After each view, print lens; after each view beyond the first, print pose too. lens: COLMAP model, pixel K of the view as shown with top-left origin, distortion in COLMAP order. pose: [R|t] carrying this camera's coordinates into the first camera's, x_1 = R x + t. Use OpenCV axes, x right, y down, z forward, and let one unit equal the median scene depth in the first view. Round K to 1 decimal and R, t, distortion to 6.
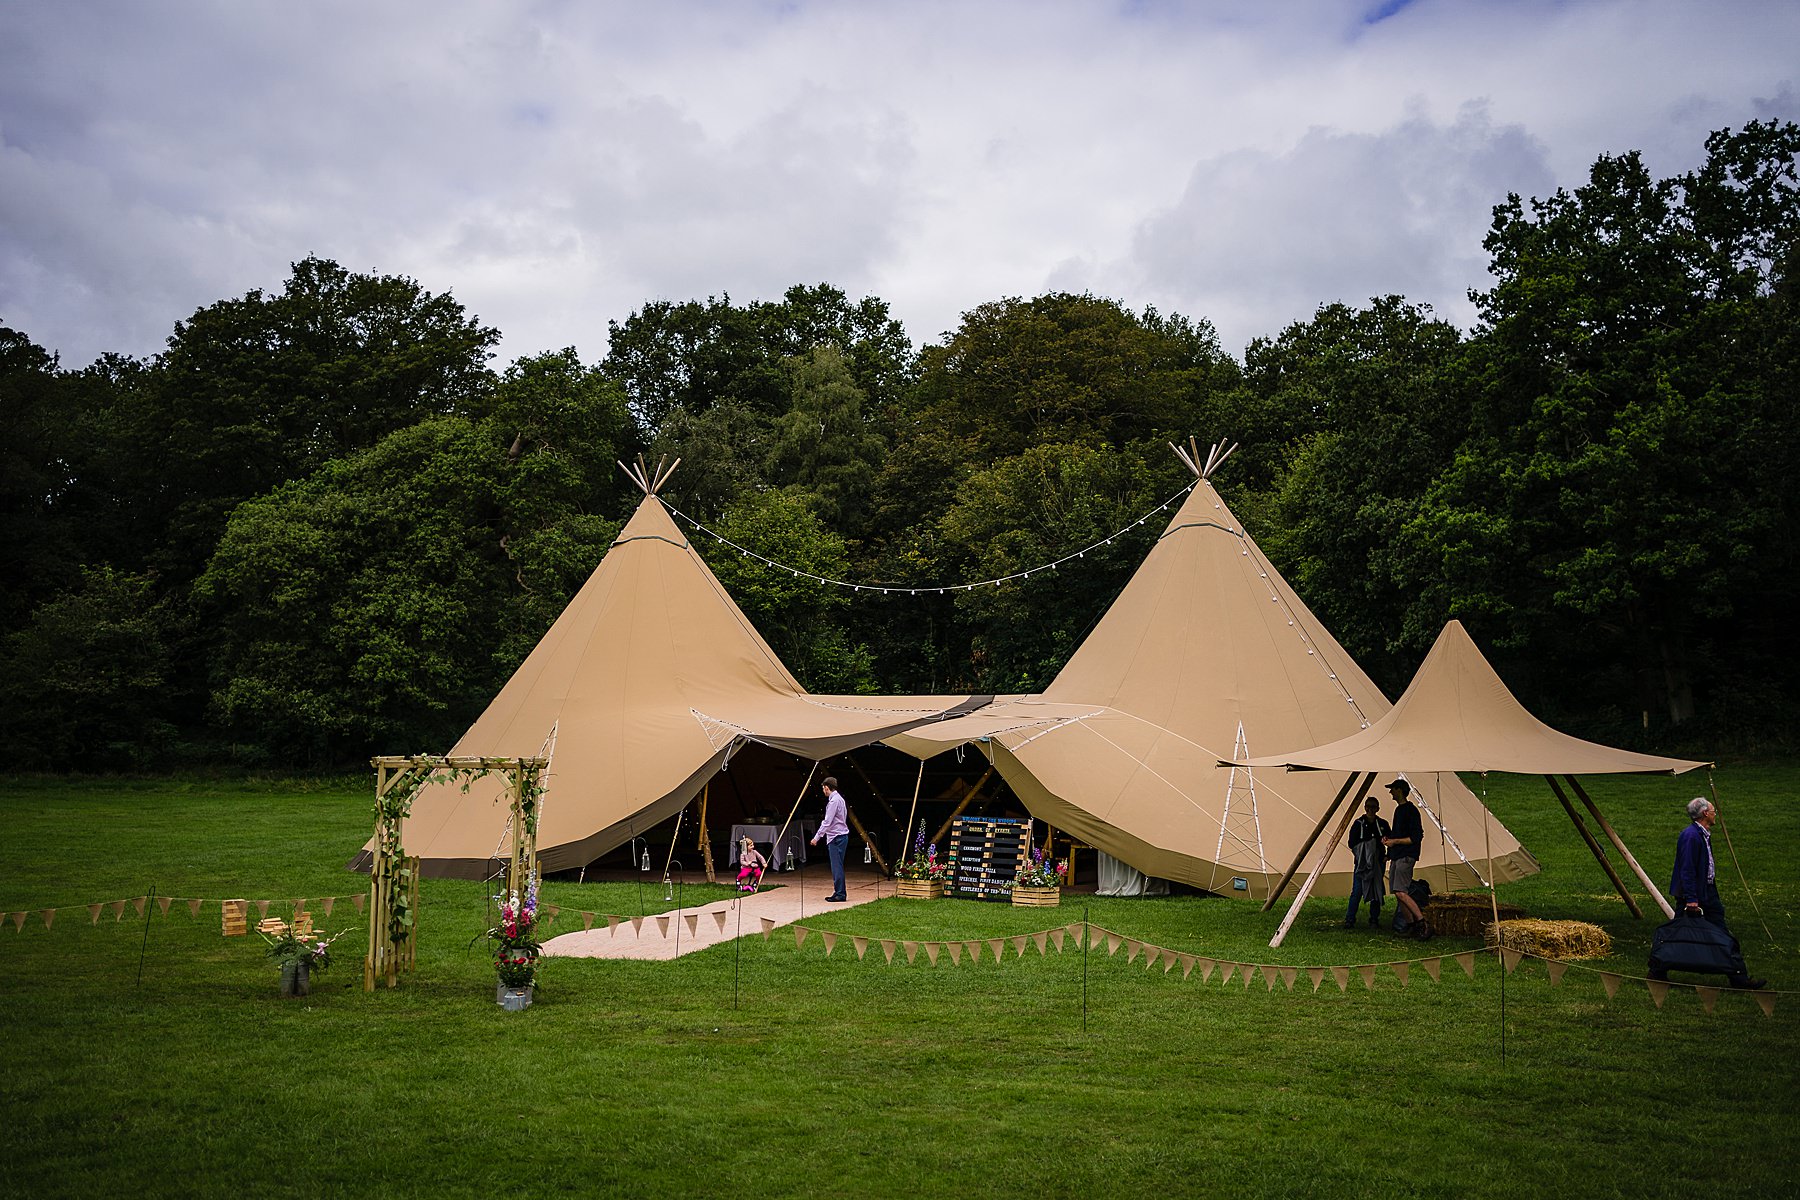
lens RADIAL K [[1765.8, 0, 897.1], [0, 1765.8, 603.3], [0, 0, 1]] dist [0.007042, 0.000000]
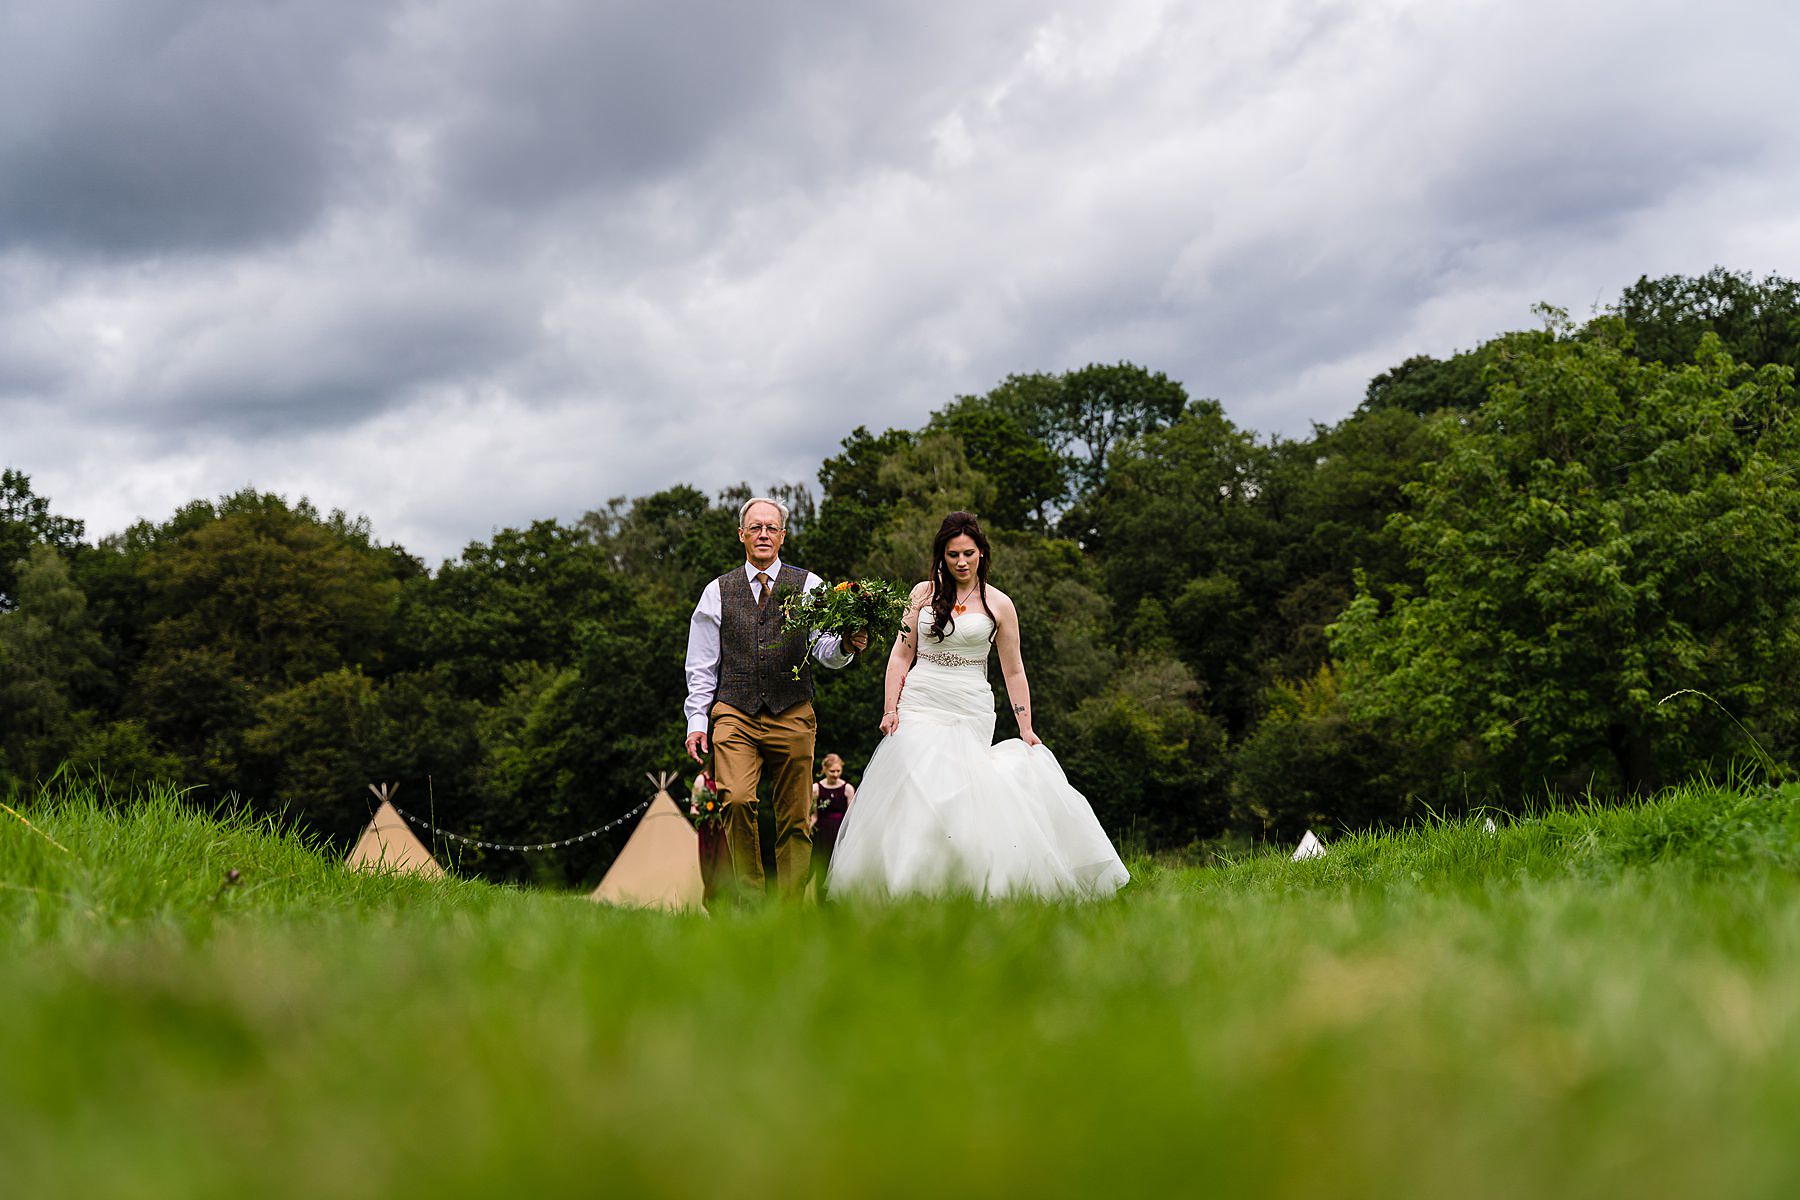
lens RADIAL K [[2633.6, 0, 901.1], [0, 2633.6, 601.5], [0, 0, 1]] dist [-0.016682, 0.000000]
pose [[0.862020, -0.002900, 0.506866, -1.429146], [0.012918, 0.999785, -0.016249, -0.293223], [-0.506710, 0.020555, 0.861872, -2.262079]]
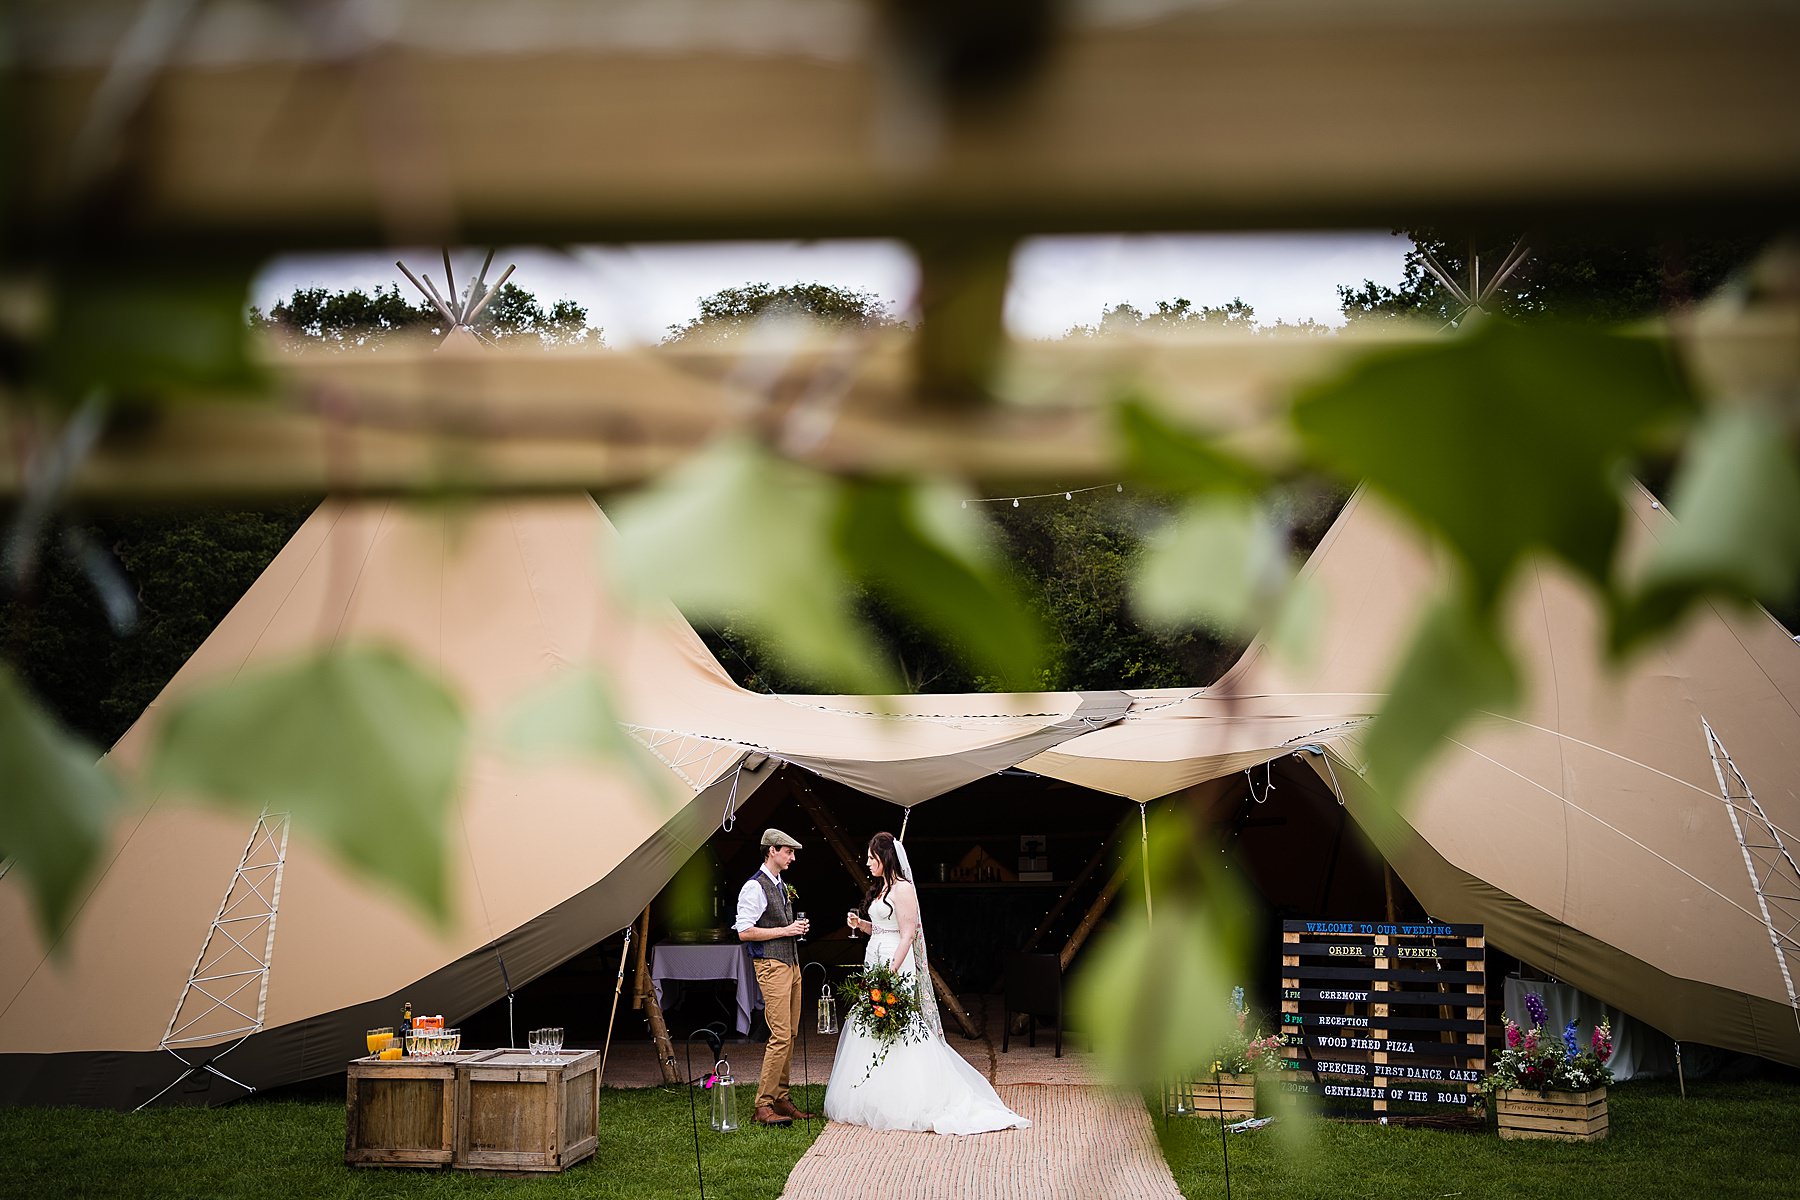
lens RADIAL K [[1814.7, 0, 899.4], [0, 1814.7, 598.3], [0, 0, 1]] dist [0.023020, 0.000000]
pose [[0.980911, 0.003491, 0.194427, -0.135603], [0.004714, 0.999118, -0.041722, 0.052058], [-0.194401, 0.041843, 0.980029, 0.509613]]
